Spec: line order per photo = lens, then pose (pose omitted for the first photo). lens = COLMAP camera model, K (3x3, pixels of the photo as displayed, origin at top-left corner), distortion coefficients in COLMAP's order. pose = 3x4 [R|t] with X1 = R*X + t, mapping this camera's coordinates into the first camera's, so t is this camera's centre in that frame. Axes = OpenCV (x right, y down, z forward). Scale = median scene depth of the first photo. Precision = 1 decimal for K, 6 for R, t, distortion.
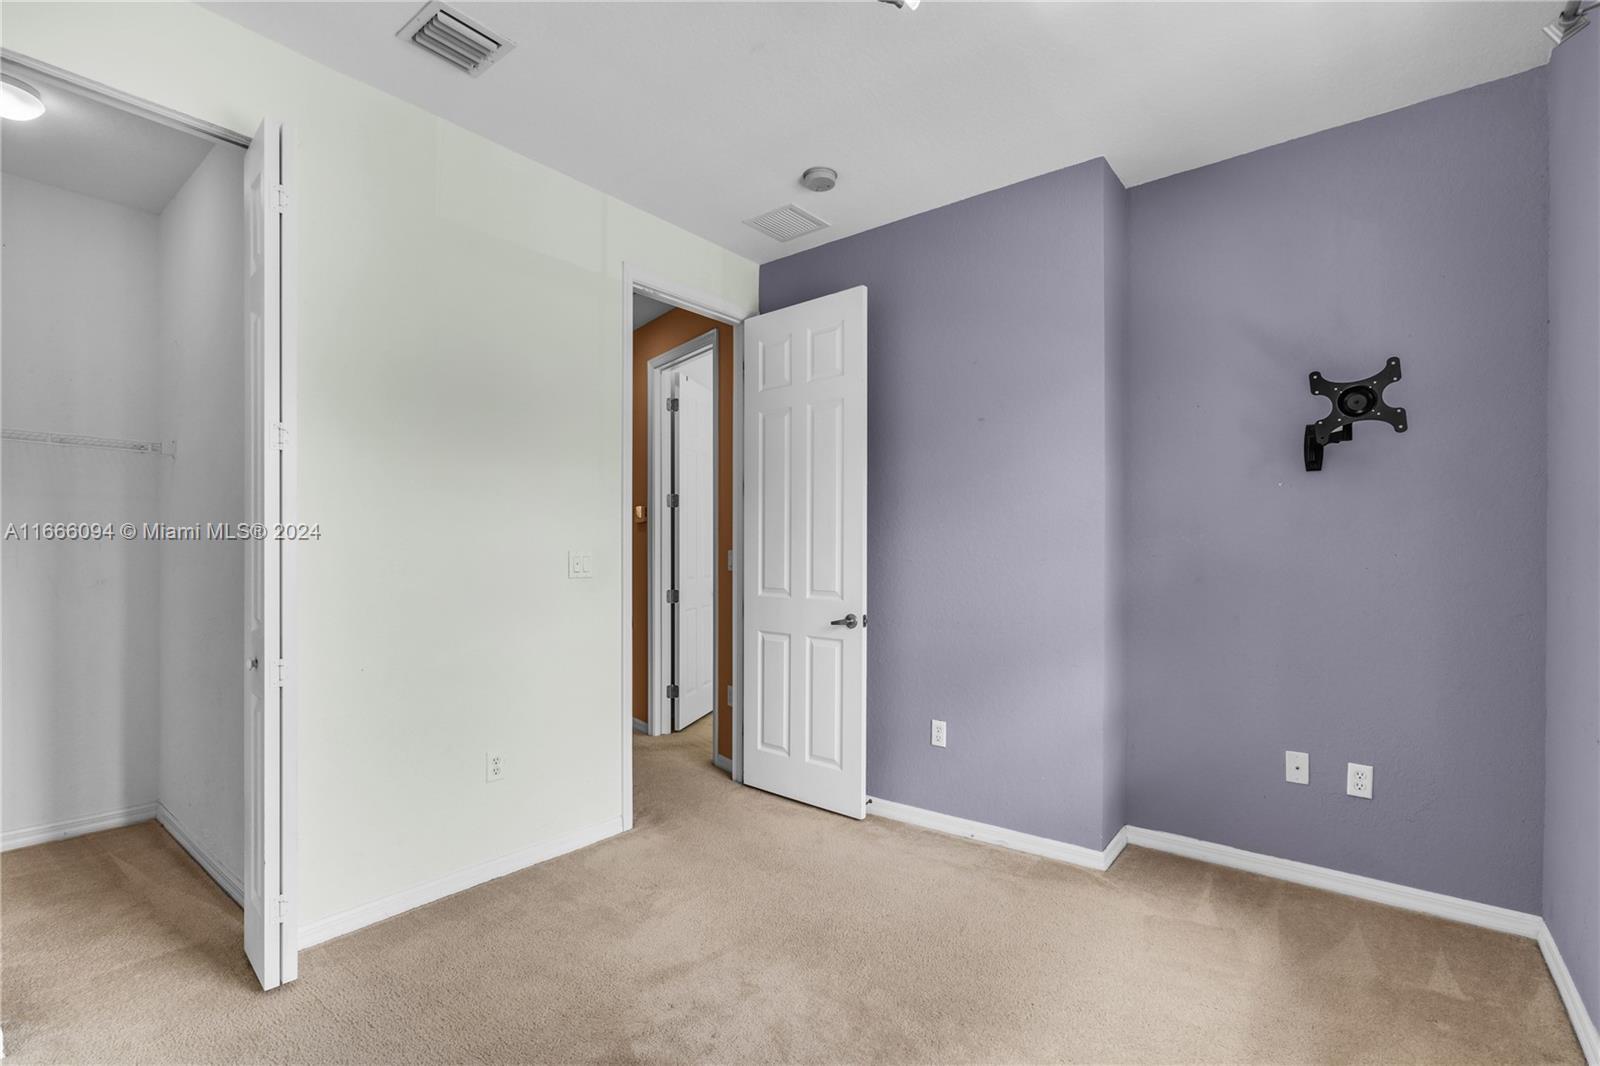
lens RADIAL K [[735.7, 0, 798.3], [0, 735.7, 548.8], [0, 0, 1]] dist [0.001029, 0.000609]
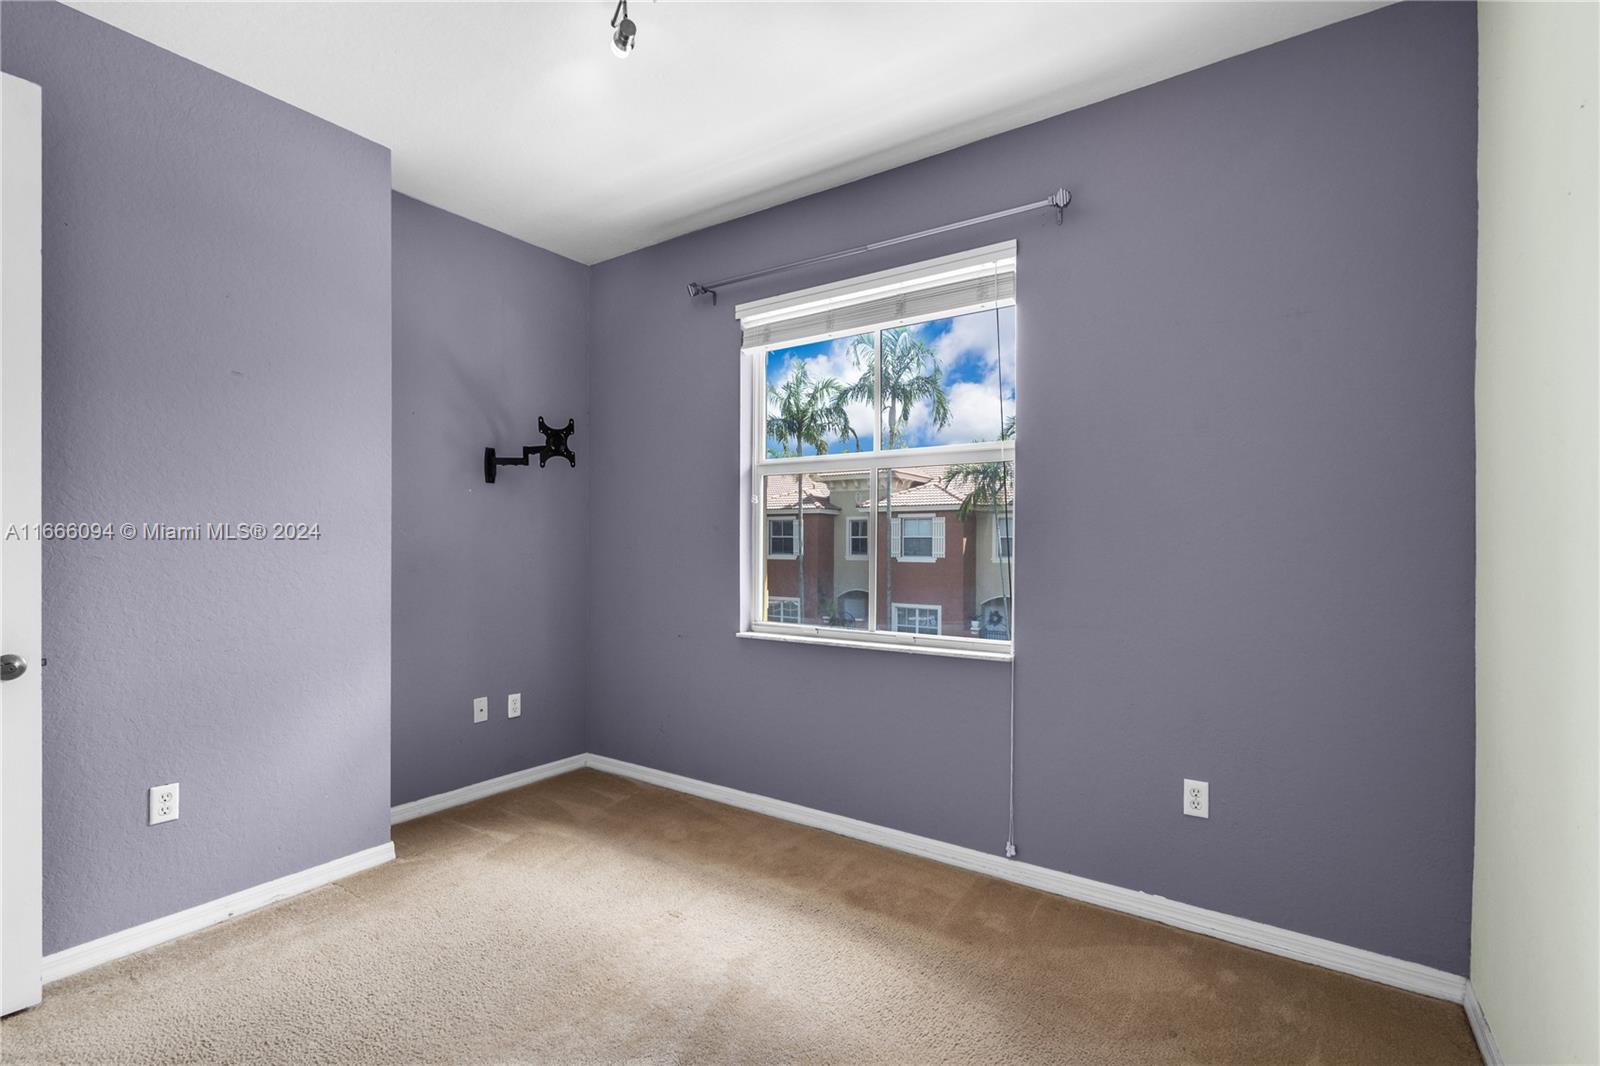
lens RADIAL K [[735.7, 0, 799.1], [0, 735.7, 538.7], [0, 0, 1]] dist [0.001029, 0.000609]
pose [[-0.072585, 0.003587, 0.997356, -0.691159], [-0.009759, 0.999943, -0.004307, -0.005133], [-0.997314, -0.010046, -0.072546, 0.563777]]
